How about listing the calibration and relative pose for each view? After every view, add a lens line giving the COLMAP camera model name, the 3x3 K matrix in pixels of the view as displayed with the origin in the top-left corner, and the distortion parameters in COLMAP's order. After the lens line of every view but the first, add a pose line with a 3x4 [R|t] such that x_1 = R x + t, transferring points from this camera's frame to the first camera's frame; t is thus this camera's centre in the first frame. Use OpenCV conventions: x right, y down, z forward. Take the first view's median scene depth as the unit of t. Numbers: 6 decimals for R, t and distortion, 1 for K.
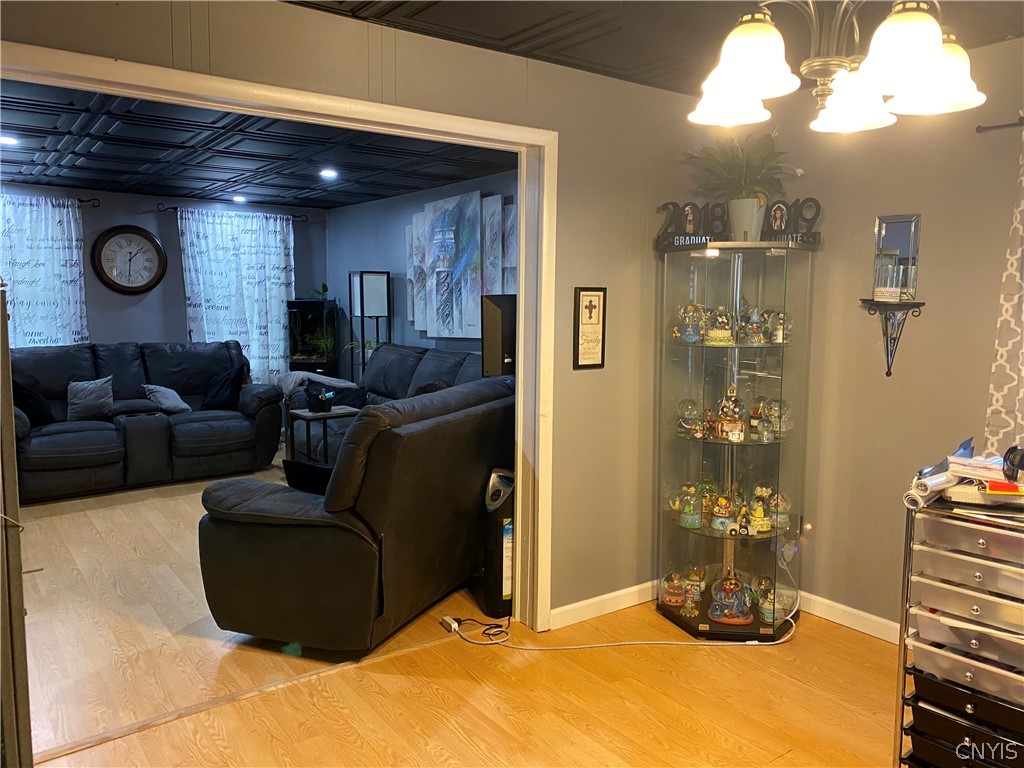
lens RADIAL K [[774.6, 0, 516.8], [0, 774.6, 387.5], [0, 0, 1]] dist [0.006020, -0.016858]
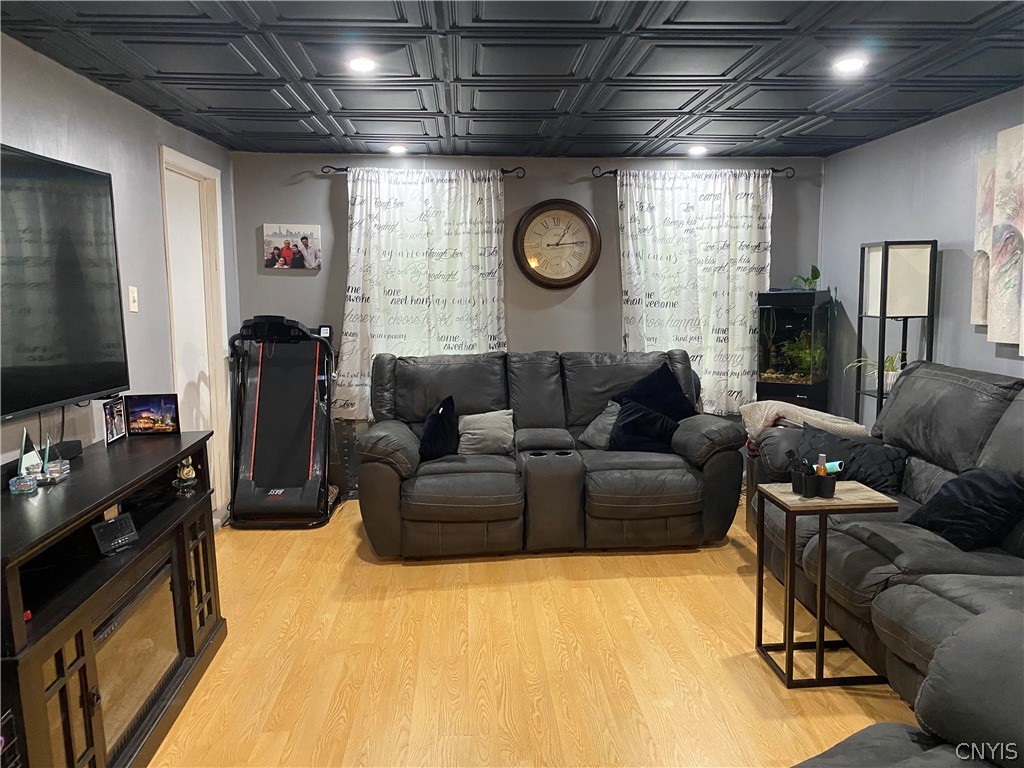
lens RADIAL K [[774.6, 0, 512.1], [0, 774.6, 391.1], [0, 0, 1]] dist [0.006020, -0.016858]
pose [[0.835295, 0.052156, -0.547322, -0.107467], [-0.044508, 0.998638, 0.027237, -0.037597], [0.547997, 0.001610, 0.836479, 0.335138]]
